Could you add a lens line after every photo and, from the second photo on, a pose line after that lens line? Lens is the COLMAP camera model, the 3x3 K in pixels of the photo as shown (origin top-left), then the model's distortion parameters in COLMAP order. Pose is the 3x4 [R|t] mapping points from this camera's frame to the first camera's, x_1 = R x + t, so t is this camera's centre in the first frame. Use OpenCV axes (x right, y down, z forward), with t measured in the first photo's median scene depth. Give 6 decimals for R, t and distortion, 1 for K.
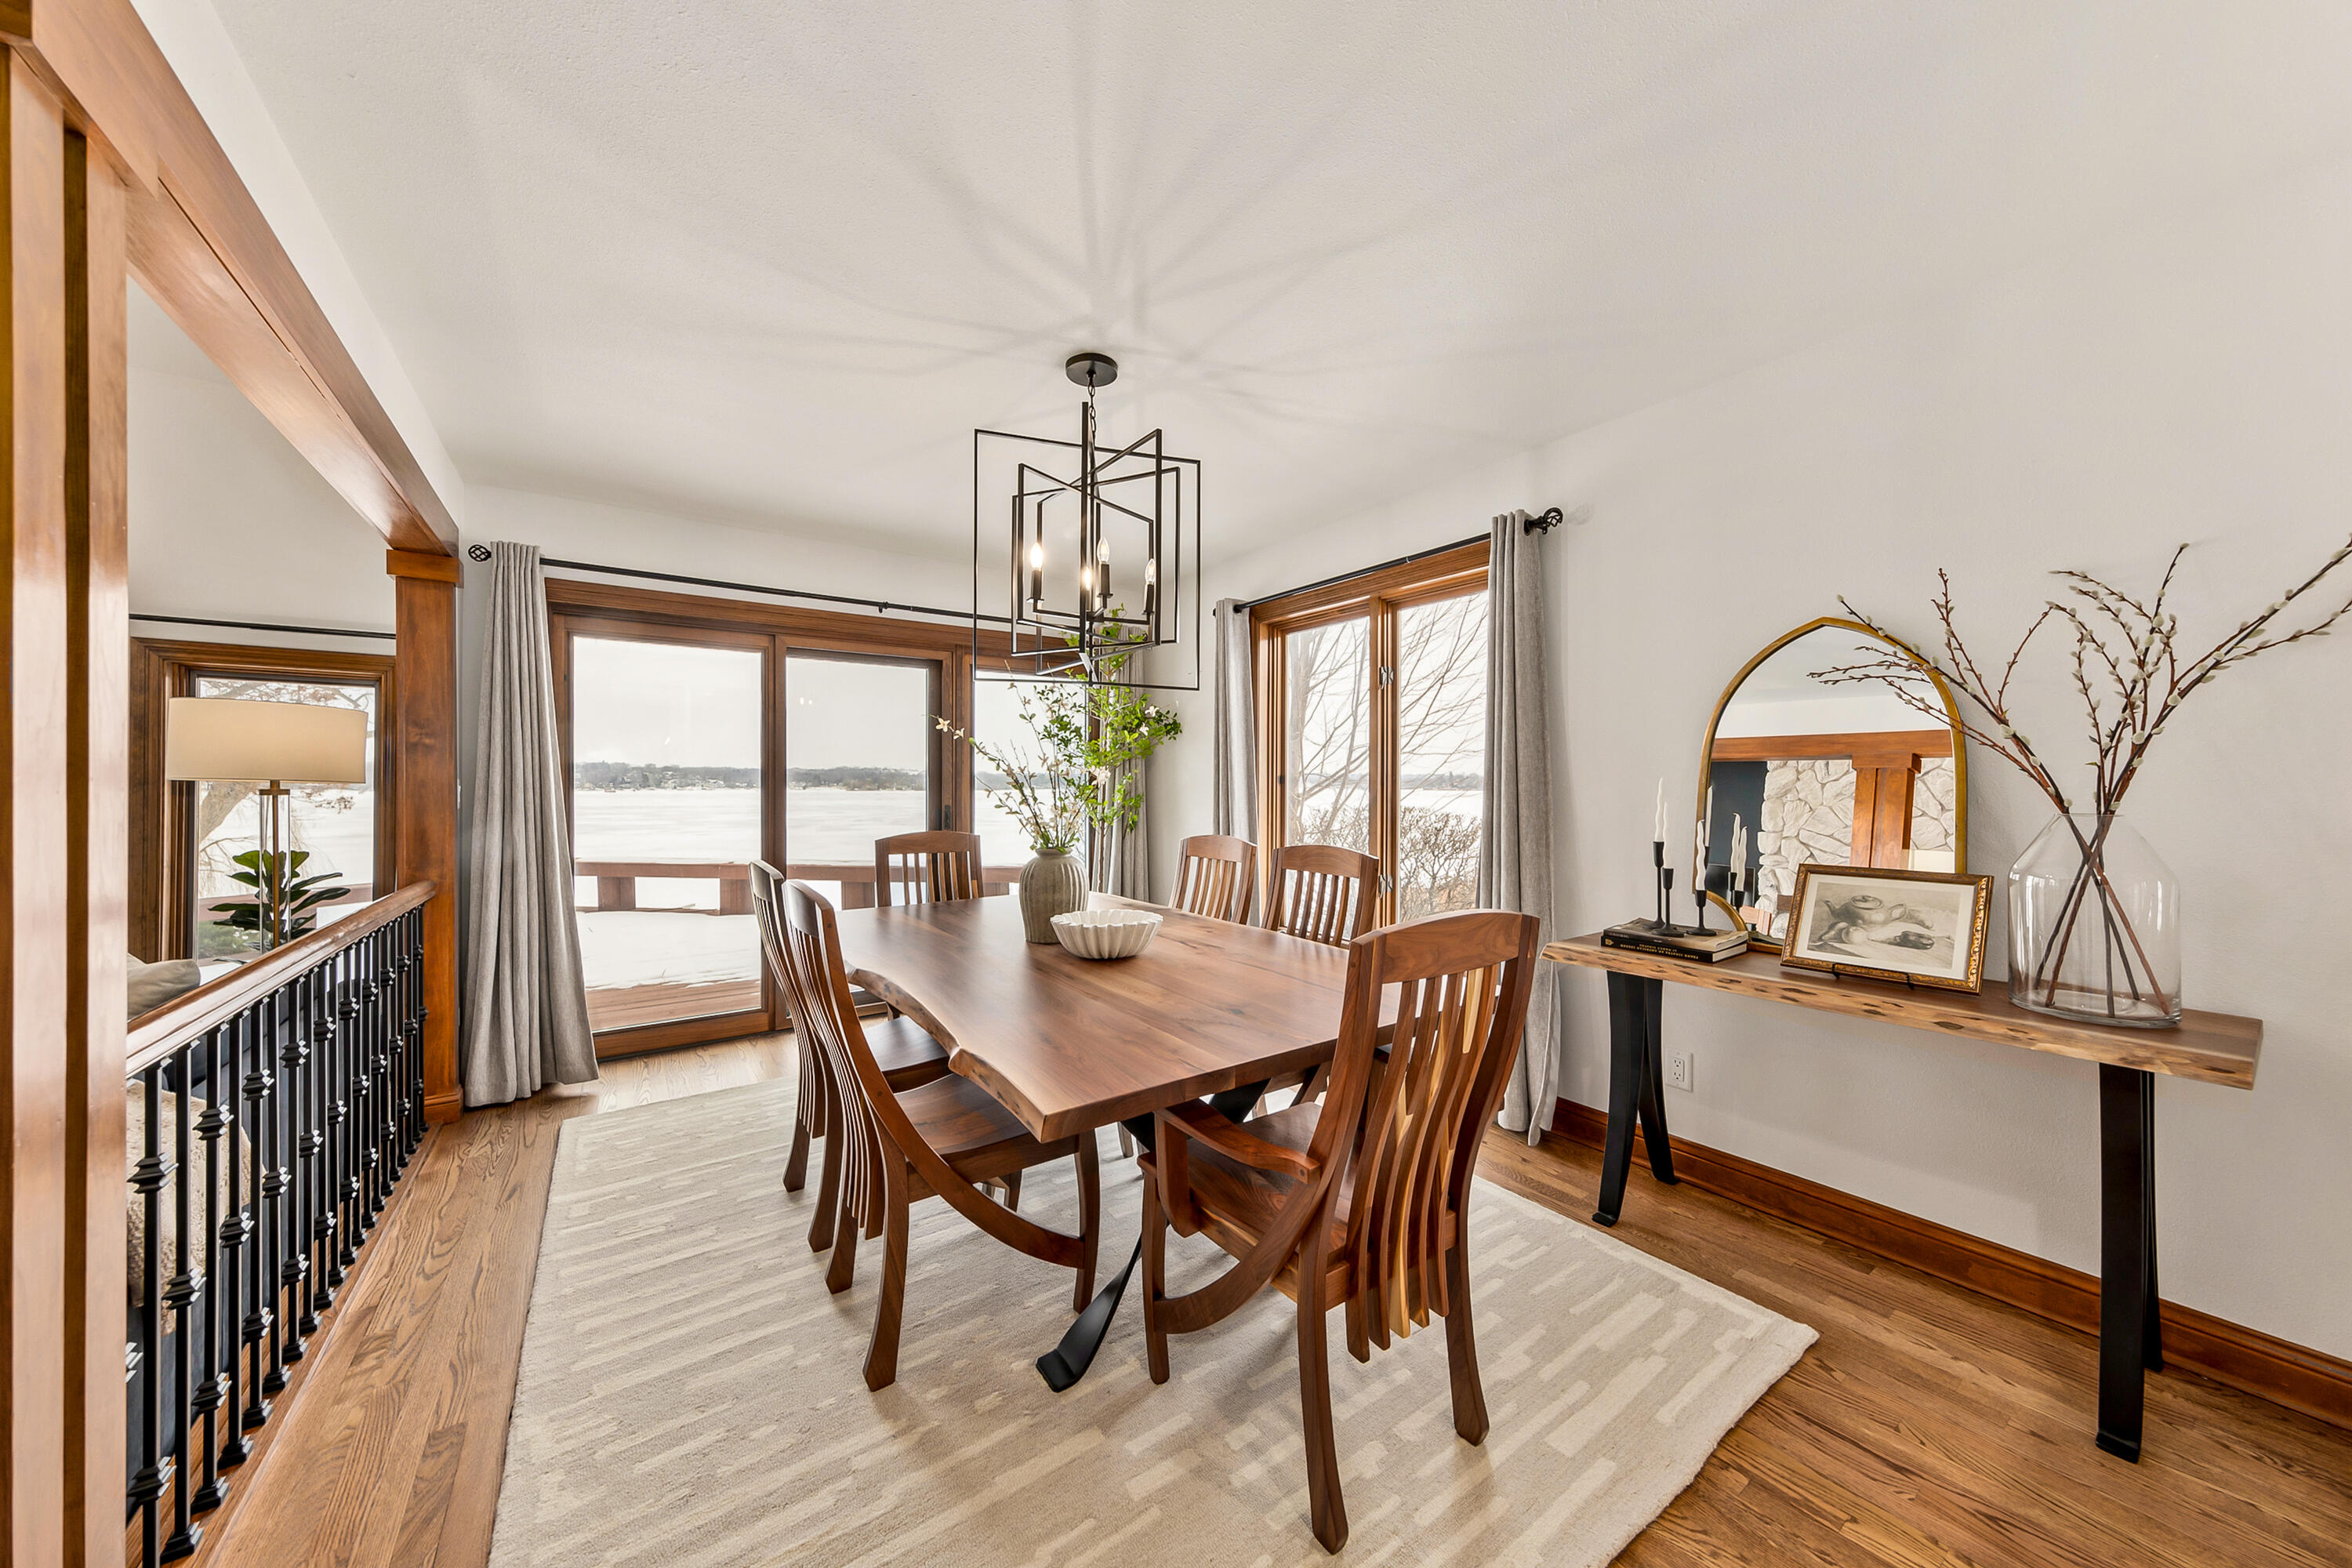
lens RADIAL K [[798.1, 0, 1171.3], [0, 798.1, 789.9], [0, 0, 1]] dist [0.008340, 0.000091]
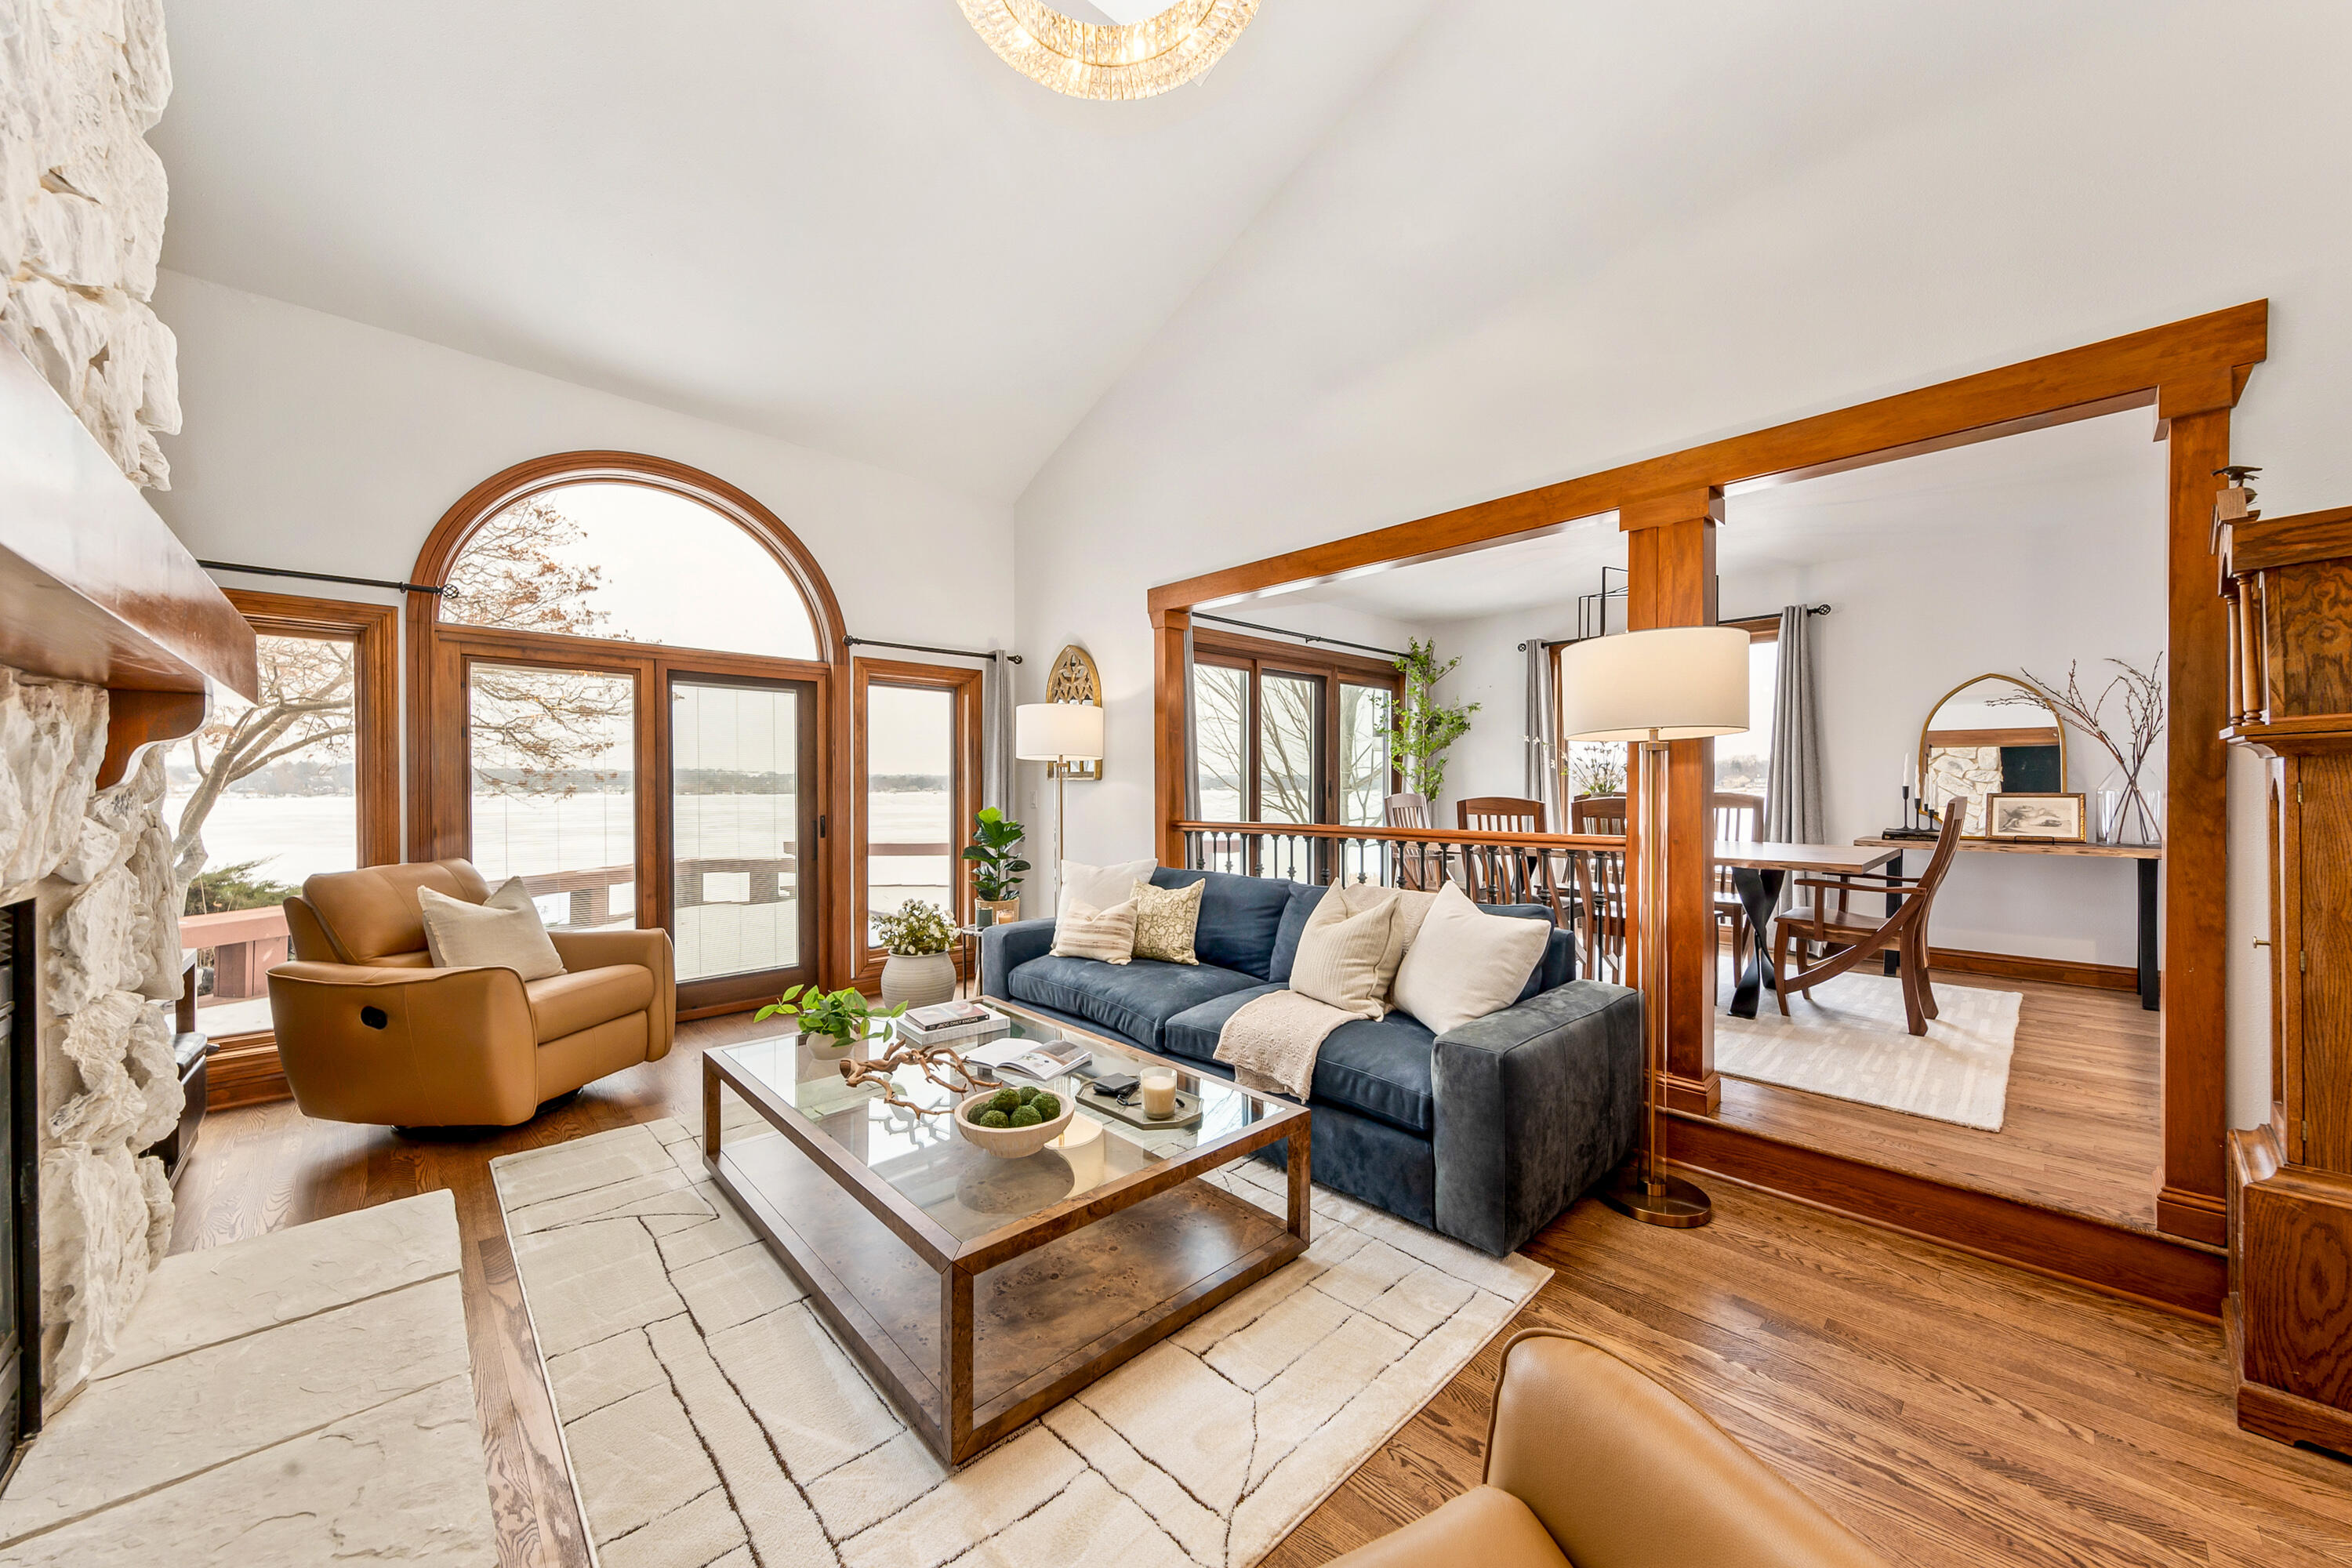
lens RADIAL K [[798.1, 0, 1194.0], [0, 798.1, 796.0], [0, 0, 1]] dist [0.008340, 0.000091]
pose [[0.990010, -0.005343, 0.140898, -0.936712], [0.004156, 0.999953, 0.008717, 0.044084], [-0.140938, -0.008045, 0.989986, -0.470341]]
